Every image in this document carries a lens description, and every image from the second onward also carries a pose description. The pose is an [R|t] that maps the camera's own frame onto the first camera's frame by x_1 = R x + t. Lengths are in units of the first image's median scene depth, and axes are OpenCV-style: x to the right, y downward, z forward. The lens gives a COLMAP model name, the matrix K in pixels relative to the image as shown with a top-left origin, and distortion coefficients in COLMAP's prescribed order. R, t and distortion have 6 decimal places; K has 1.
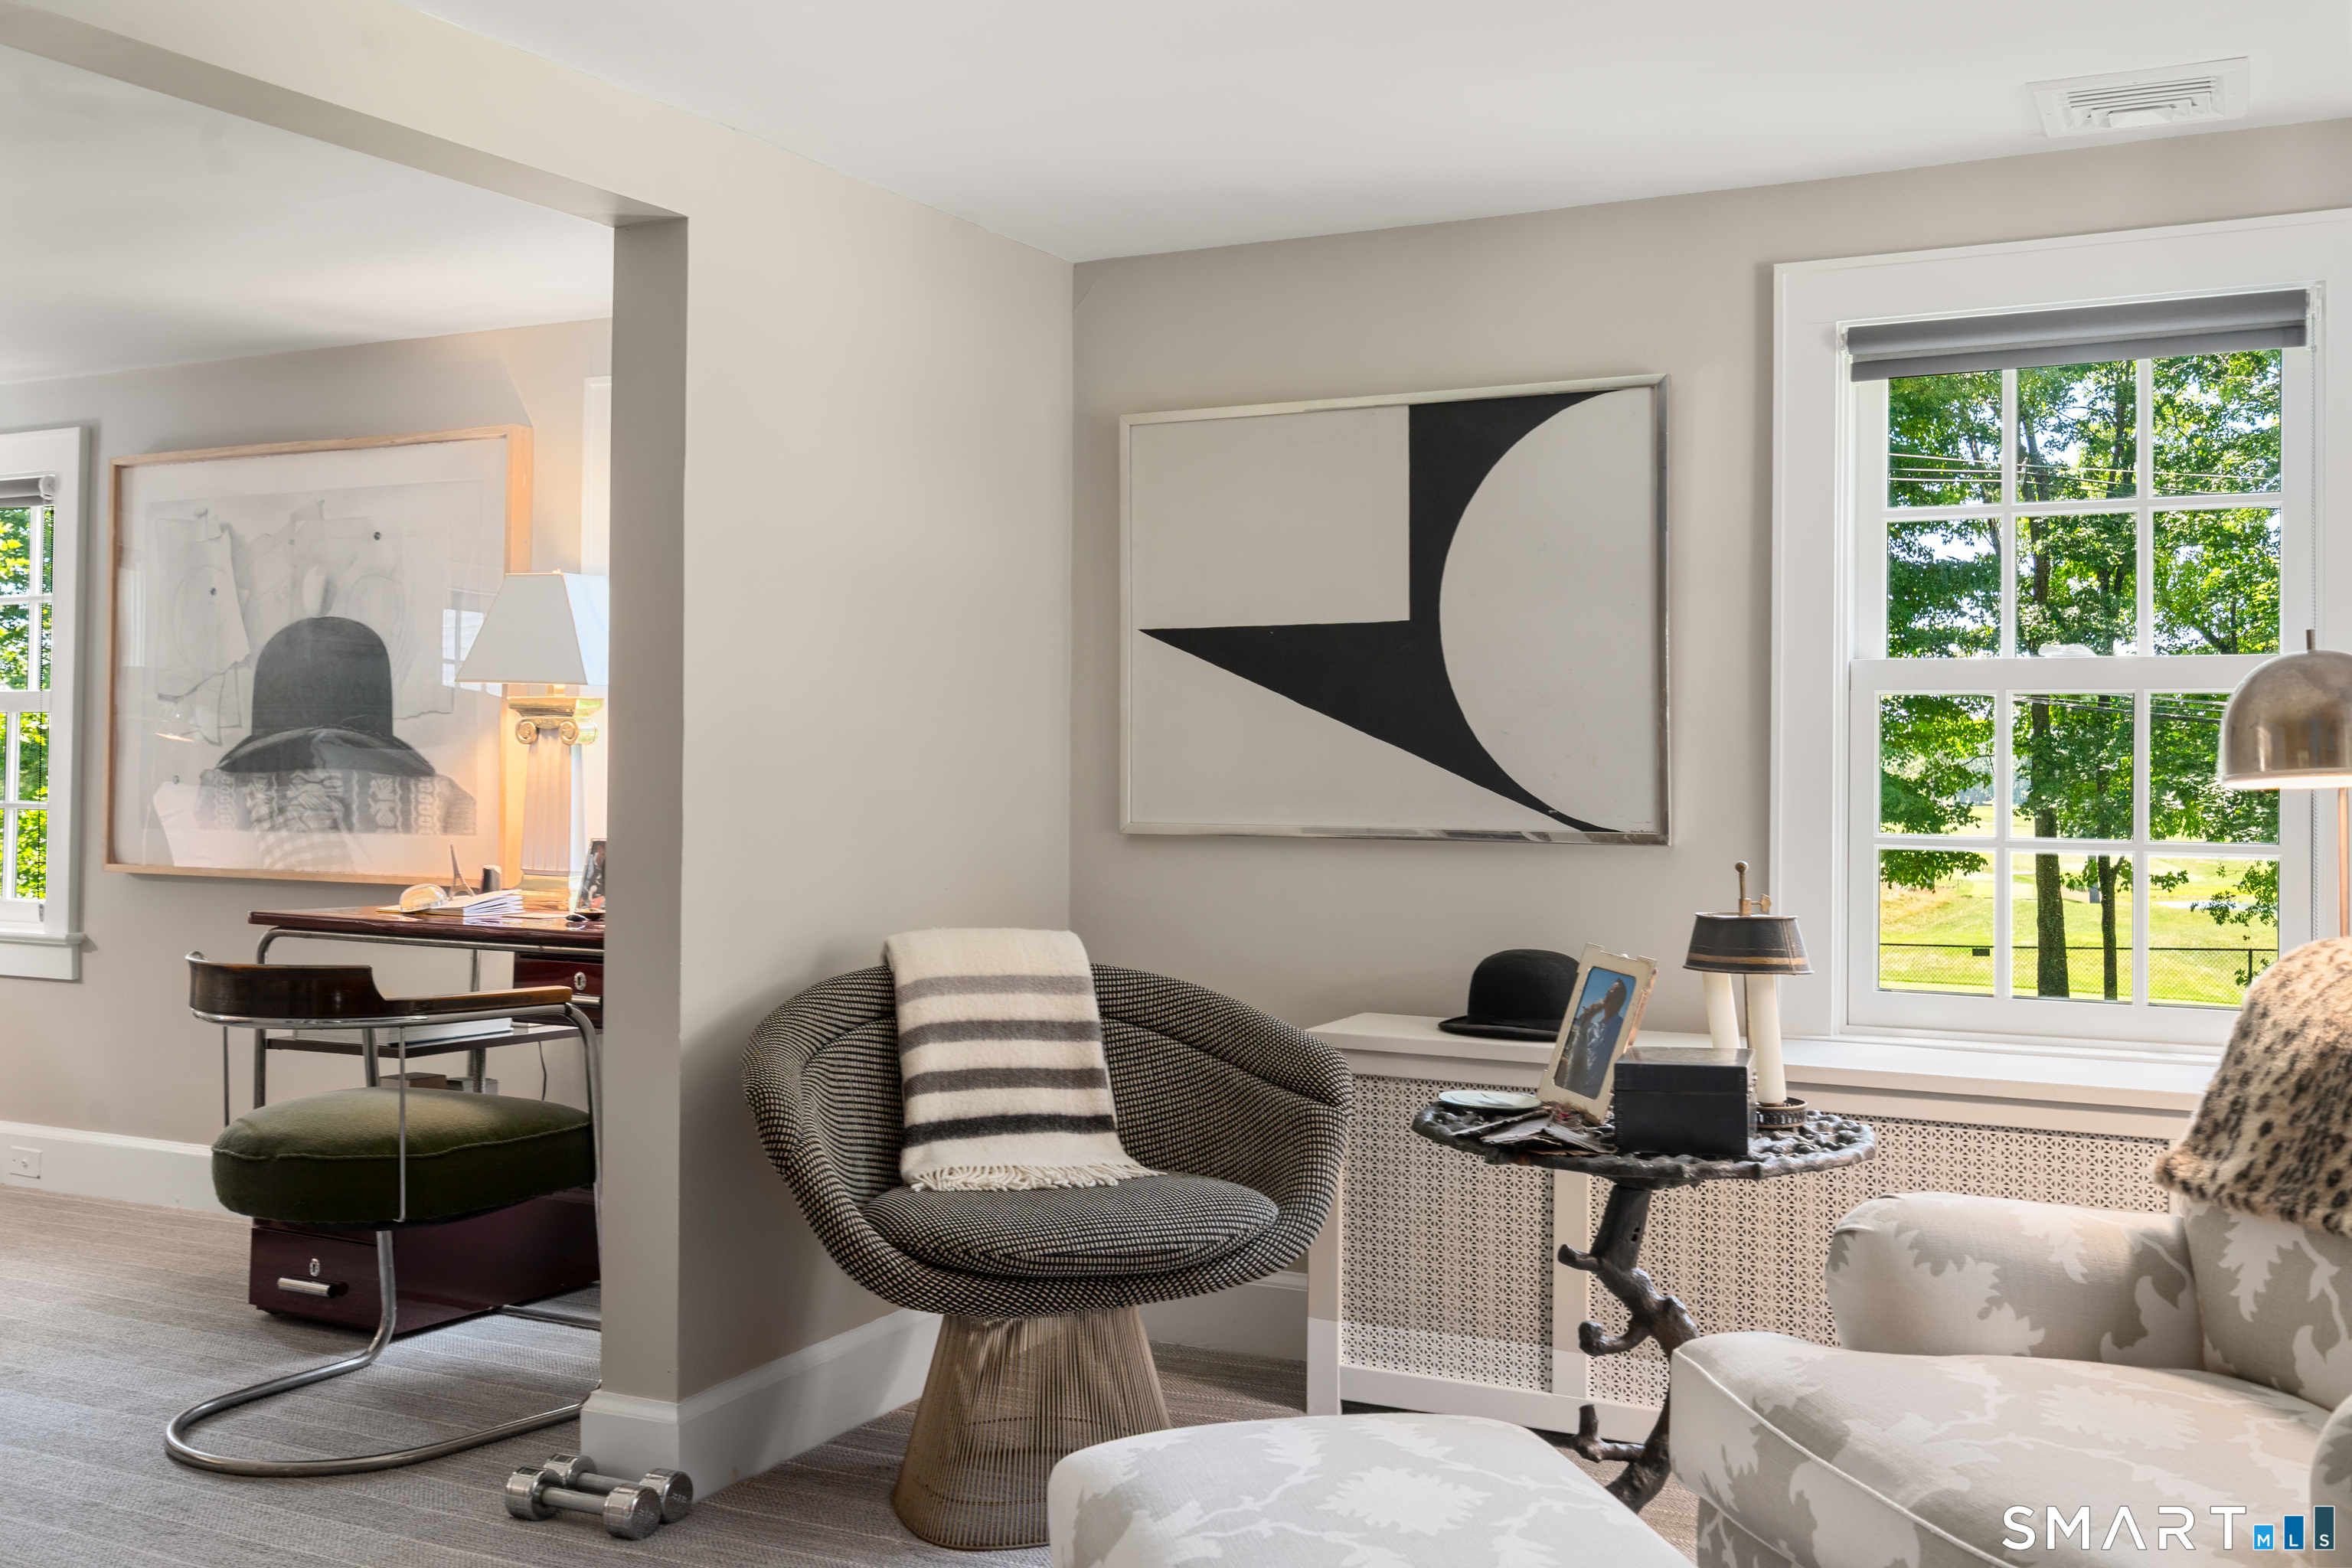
lens RADIAL K [[2126.4, 0, 1188.7], [0, 2126.4, 721.3], [0, 0, 1]] dist [0.009853, -0.003000]
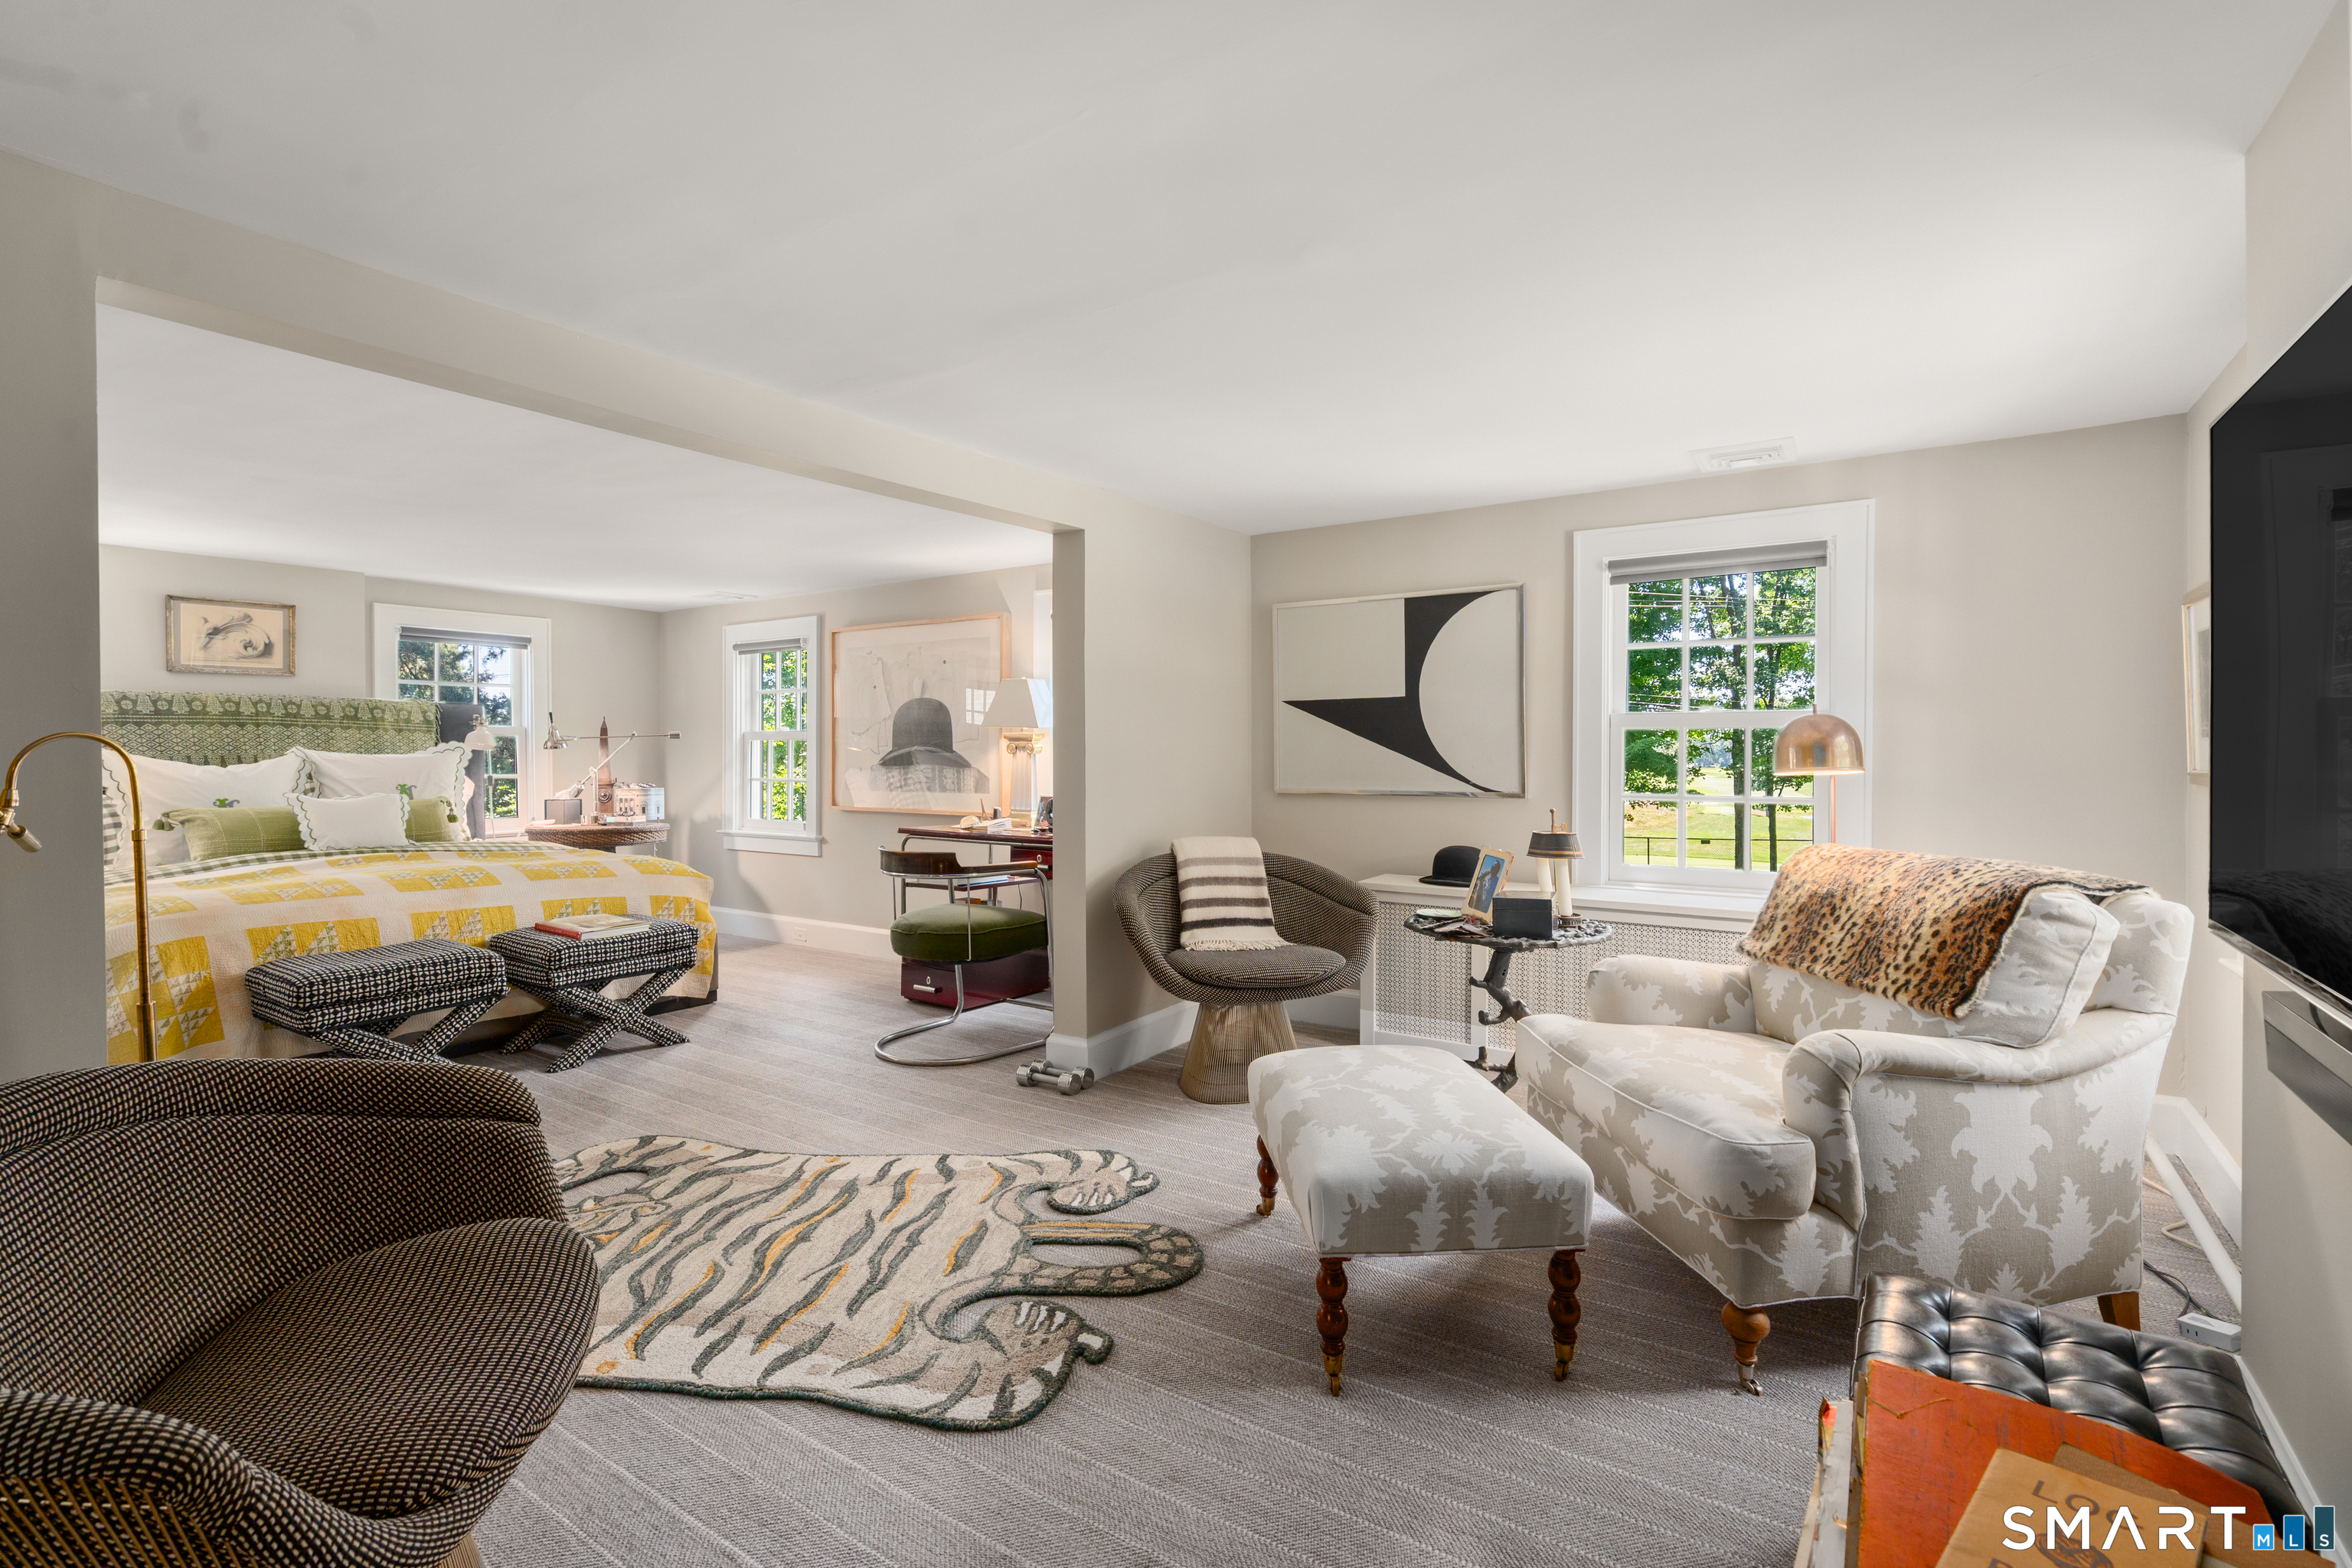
lens RADIAL K [[1041.9, 0, 1193.9], [0, 1041.9, 759.7], [0, 0, 1]] dist [0.001224, -0.000063]
pose [[0.994243, -0.007550, -0.106879, 0.001307], [0.010842, 0.999484, 0.030250, -0.018342], [0.106595, -0.031235, 0.993812, -0.105649]]
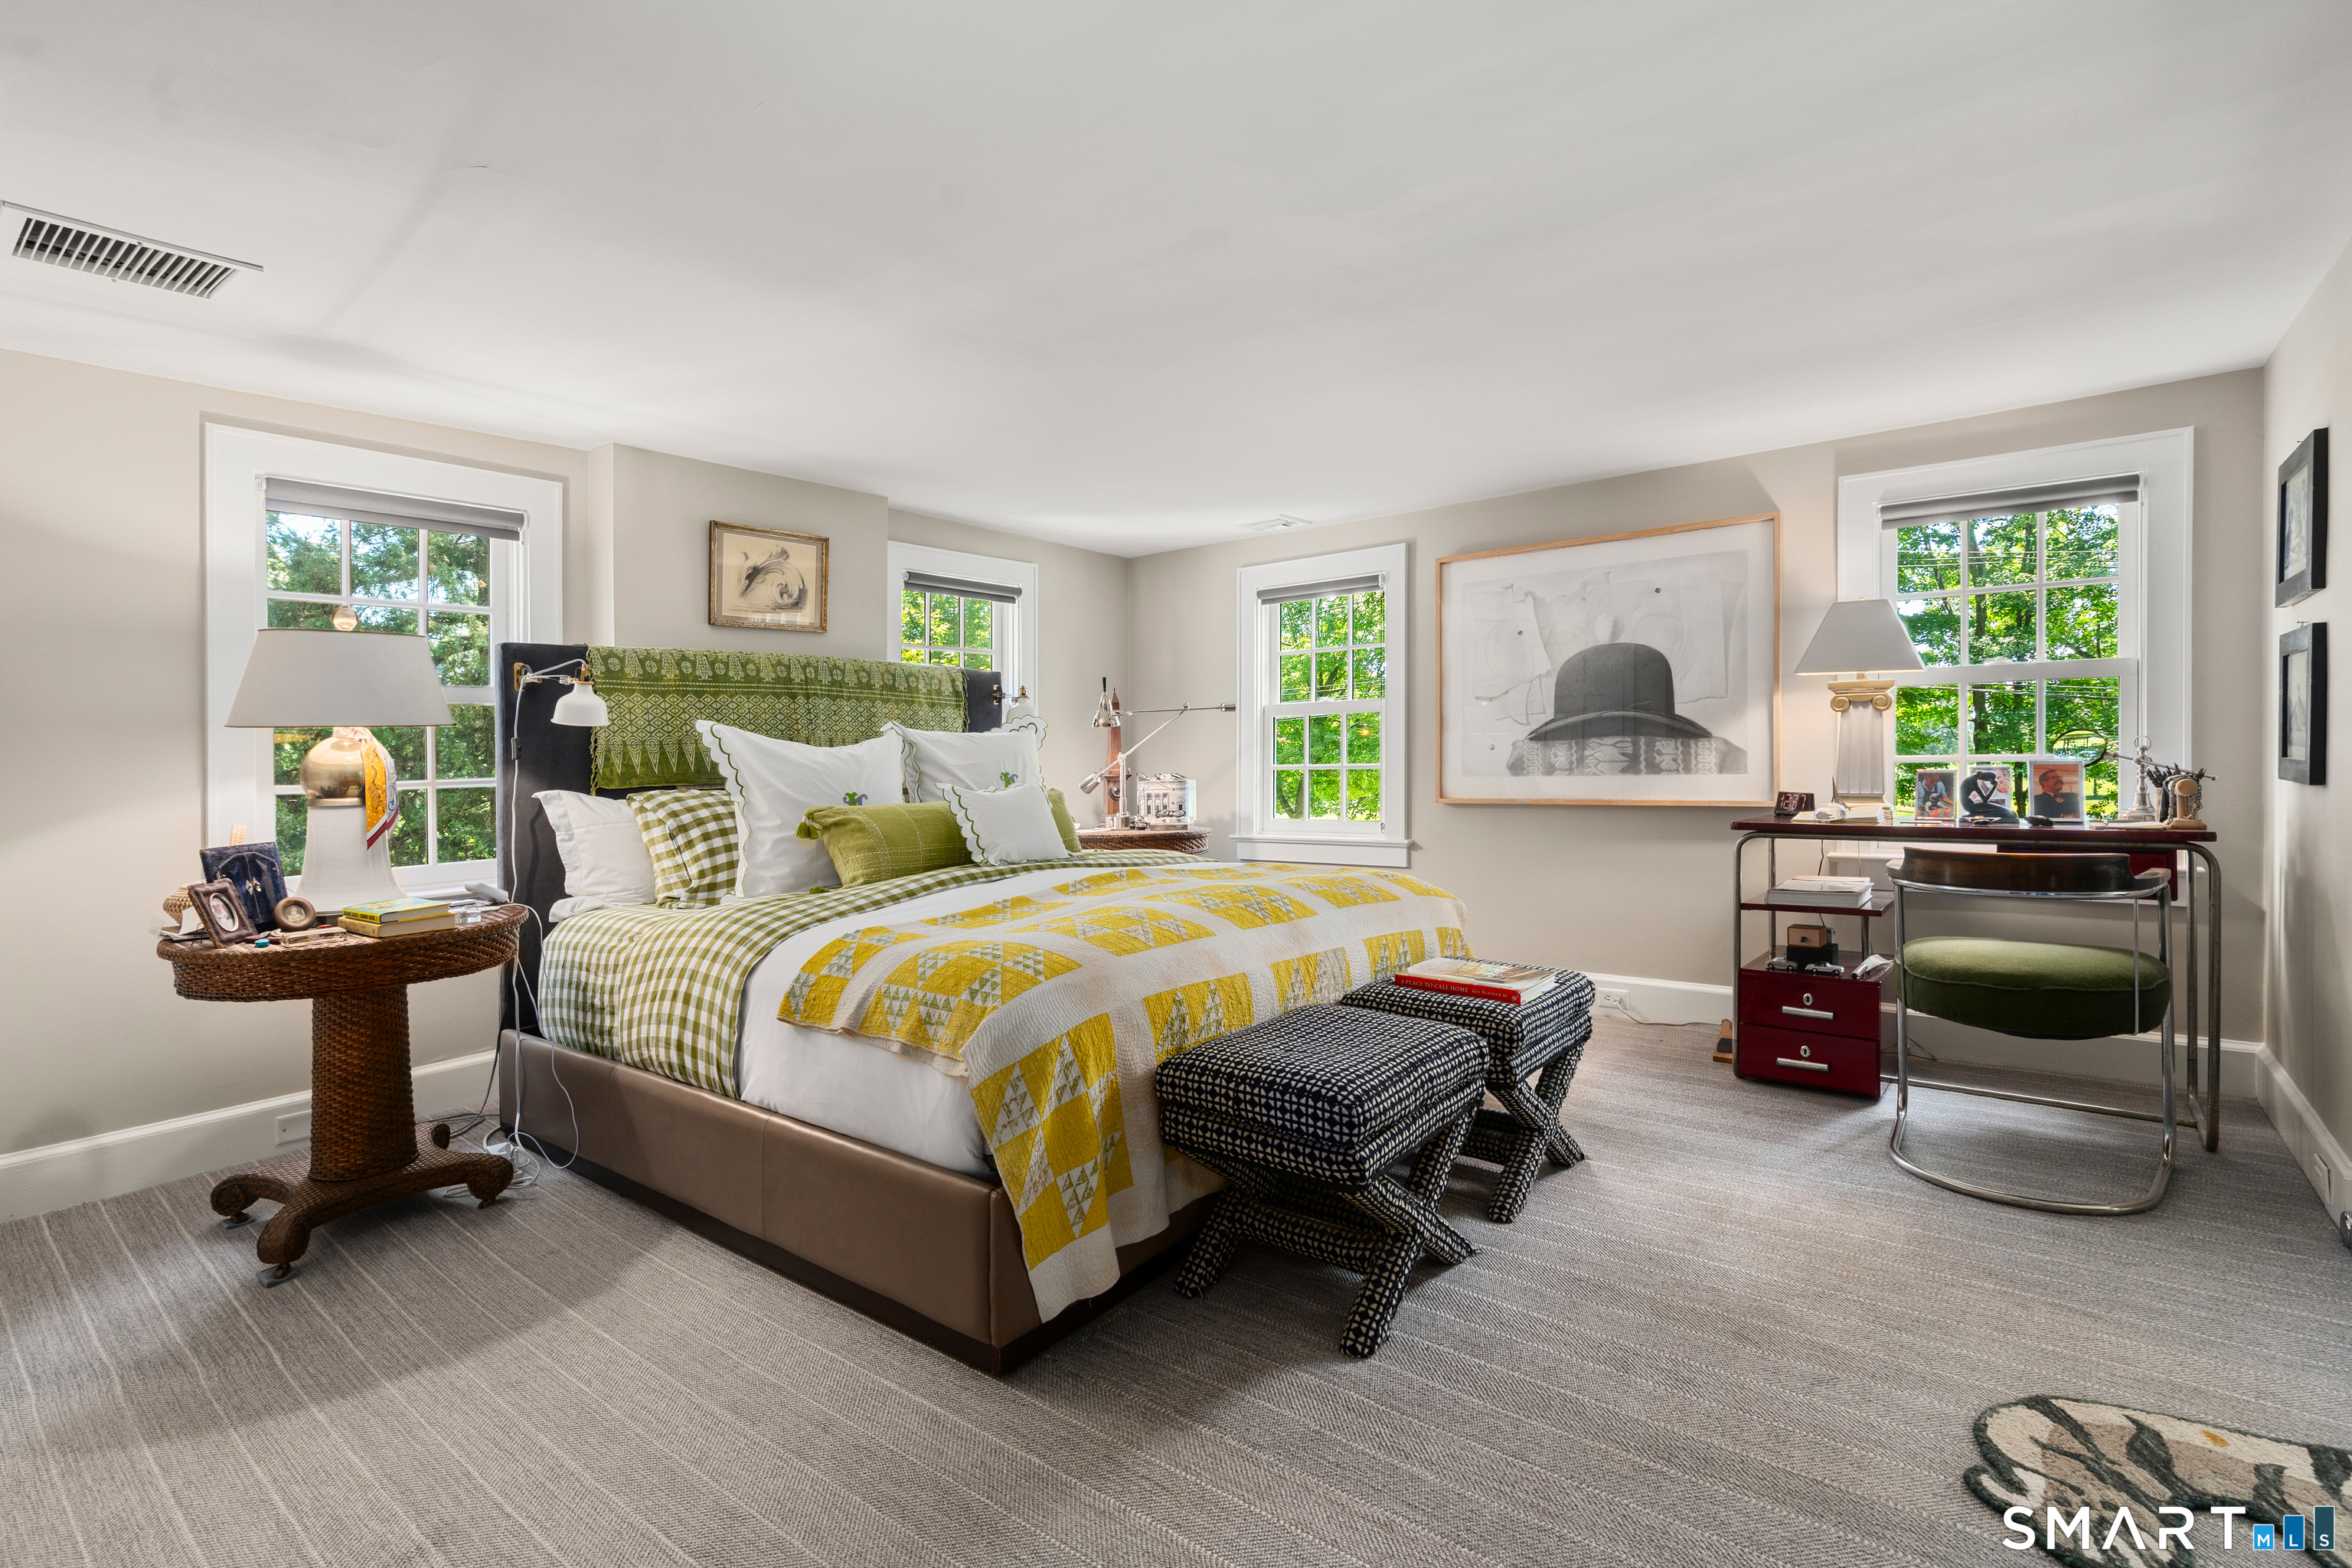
lens RADIAL K [[1041.9, 0, 1070.7], [0, 1041.9, 743.9], [0, 0, 1]] dist [0.001224, -0.000063]
pose [[0.979101, -0.033359, -0.200622, -0.897879], [0.035115, 0.999370, 0.005199, 0.012860], [0.200322, -0.012135, 0.979655, 0.182512]]
